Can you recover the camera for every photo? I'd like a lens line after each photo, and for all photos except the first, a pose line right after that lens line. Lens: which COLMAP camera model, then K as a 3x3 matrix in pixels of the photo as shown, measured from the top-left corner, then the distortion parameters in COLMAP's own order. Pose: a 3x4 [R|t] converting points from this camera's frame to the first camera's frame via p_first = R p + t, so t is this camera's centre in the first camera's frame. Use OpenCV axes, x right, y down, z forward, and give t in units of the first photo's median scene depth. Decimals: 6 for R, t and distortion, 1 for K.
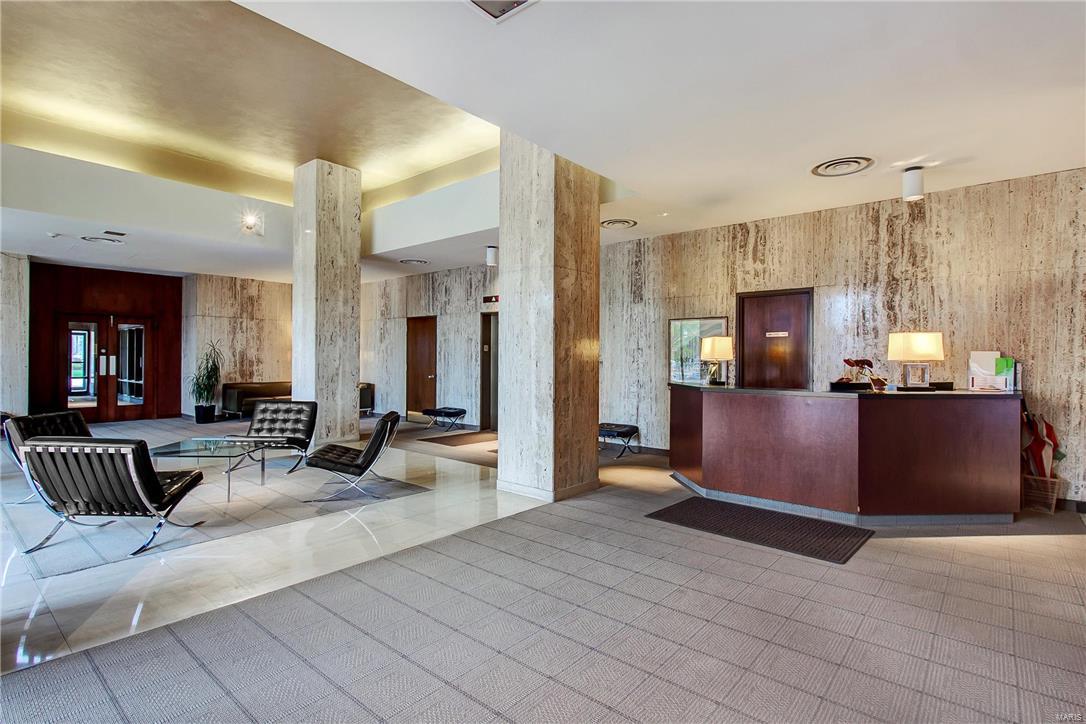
lens RADIAL K [[529.4, 0, 543.9], [0, 529.4, 358.3], [0, 0, 1]] dist [-0.000203, -0.000431]
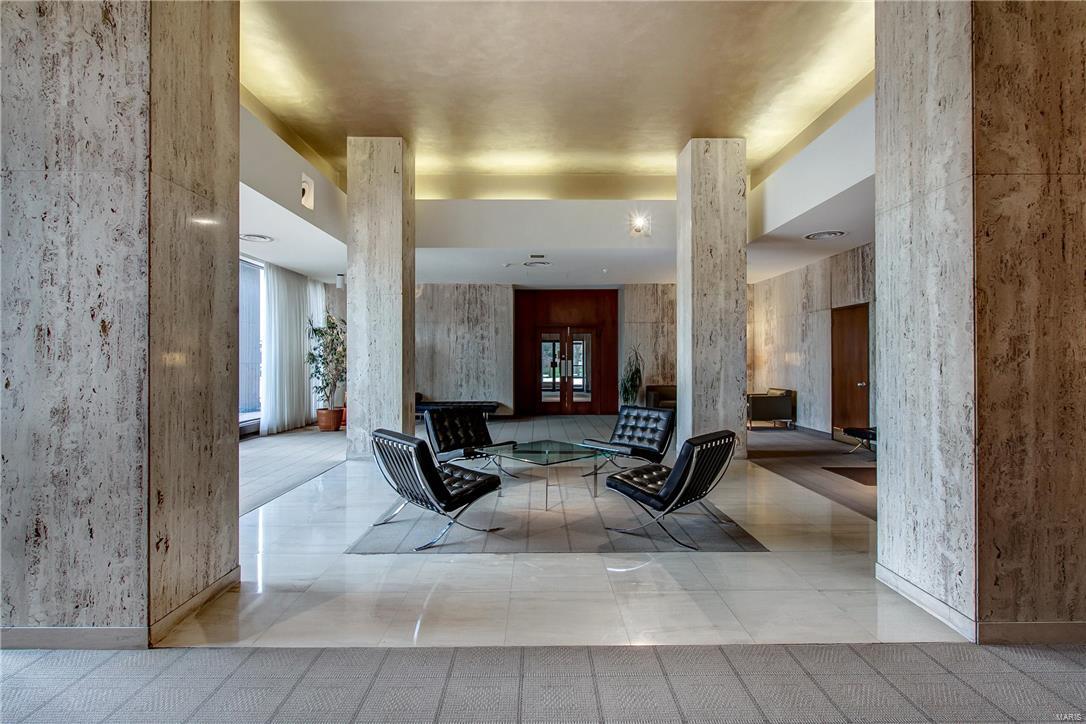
lens RADIAL K [[529.4, 0, 543.9], [0, 529.4, 358.3], [0, 0, 1]] dist [-0.000203, -0.000431]
pose [[0.655083, -0.011021, -0.755477, 0.083450], [0.006888, 0.999939, -0.008614, 0.001422], [0.755526, 0.000439, 0.655119, 0.227905]]
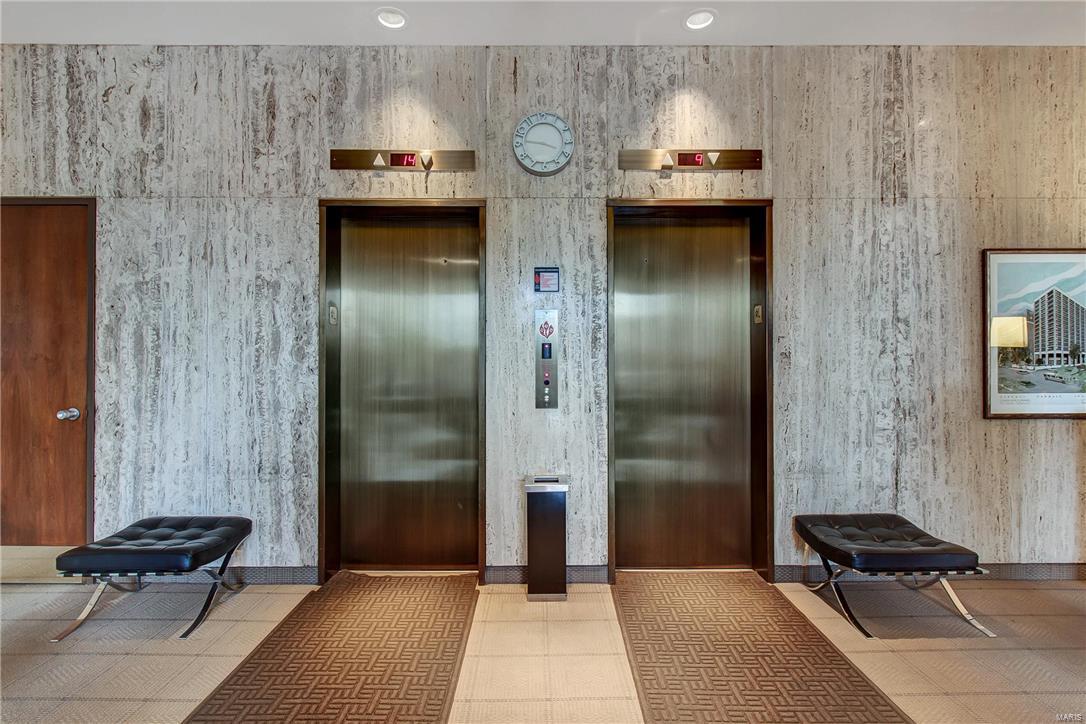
lens RADIAL K [[529.4, 0, 543.9], [0, 529.4, 358.3], [0, 0, 1]] dist [-0.000203, -0.000431]
pose [[0.761943, -0.004148, 0.647630, -0.280423], [0.006152, 0.999981, -0.000833, 0.009748], [-0.647614, 0.004619, 0.761954, 0.864310]]
